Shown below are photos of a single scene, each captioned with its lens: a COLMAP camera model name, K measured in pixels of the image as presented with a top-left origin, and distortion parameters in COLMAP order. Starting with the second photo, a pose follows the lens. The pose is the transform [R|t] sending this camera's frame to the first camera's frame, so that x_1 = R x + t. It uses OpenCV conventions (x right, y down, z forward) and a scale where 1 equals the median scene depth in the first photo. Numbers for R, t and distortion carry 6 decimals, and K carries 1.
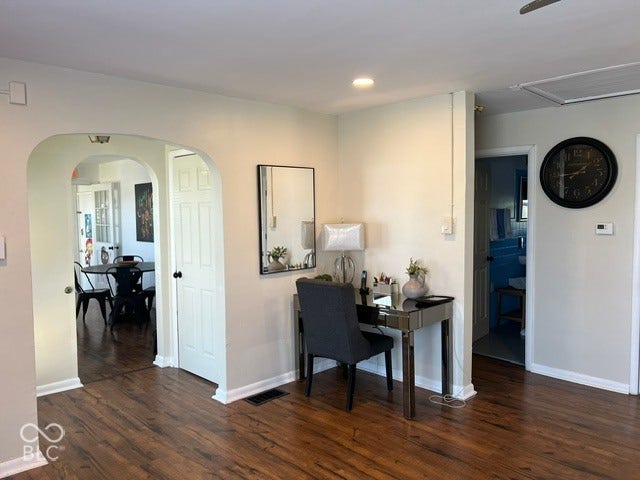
lens RADIAL K [[481.3, 0, 321.4], [0, 481.3, 239.5], [0, 0, 1]] dist [0.010107, 0.002029]
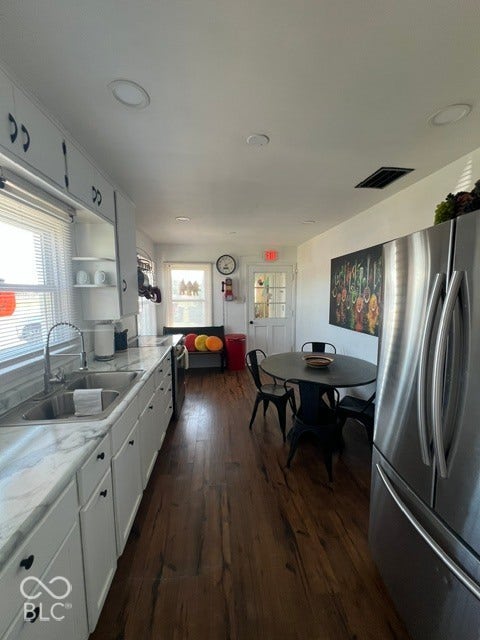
lens RADIAL K [[258.8, 0, 241.2], [0, 258.8, 319.1], [0, 0, 1]] dist [-0.001721, 0.000416]
pose [[0.777743, 0.071466, -0.624506, -0.221203], [-0.038583, 0.997070, 0.066050, -0.031958], [0.627397, -0.027274, 0.778222, 0.550173]]
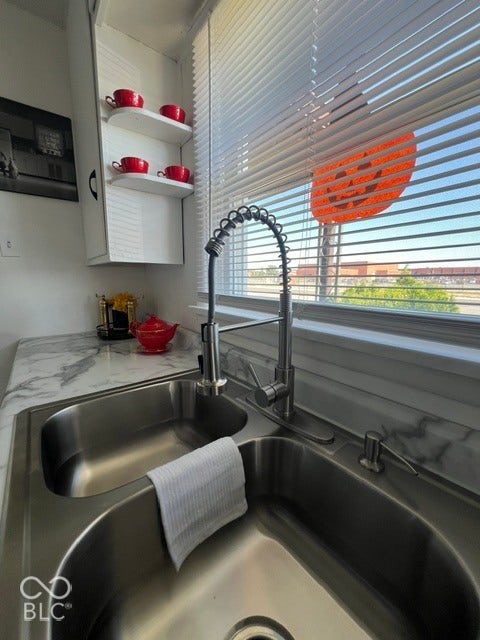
lens RADIAL K [[257.0, 0, 240.1], [0, 257.0, 319.9], [0, 0, 1]] dist [-0.000837, -0.000260]
pose [[-0.993769, -0.018749, 0.109867, -0.469086], [0.005014, 0.977229, 0.212127, 0.001254], [-0.111342, 0.211356, -0.971047, 0.689104]]
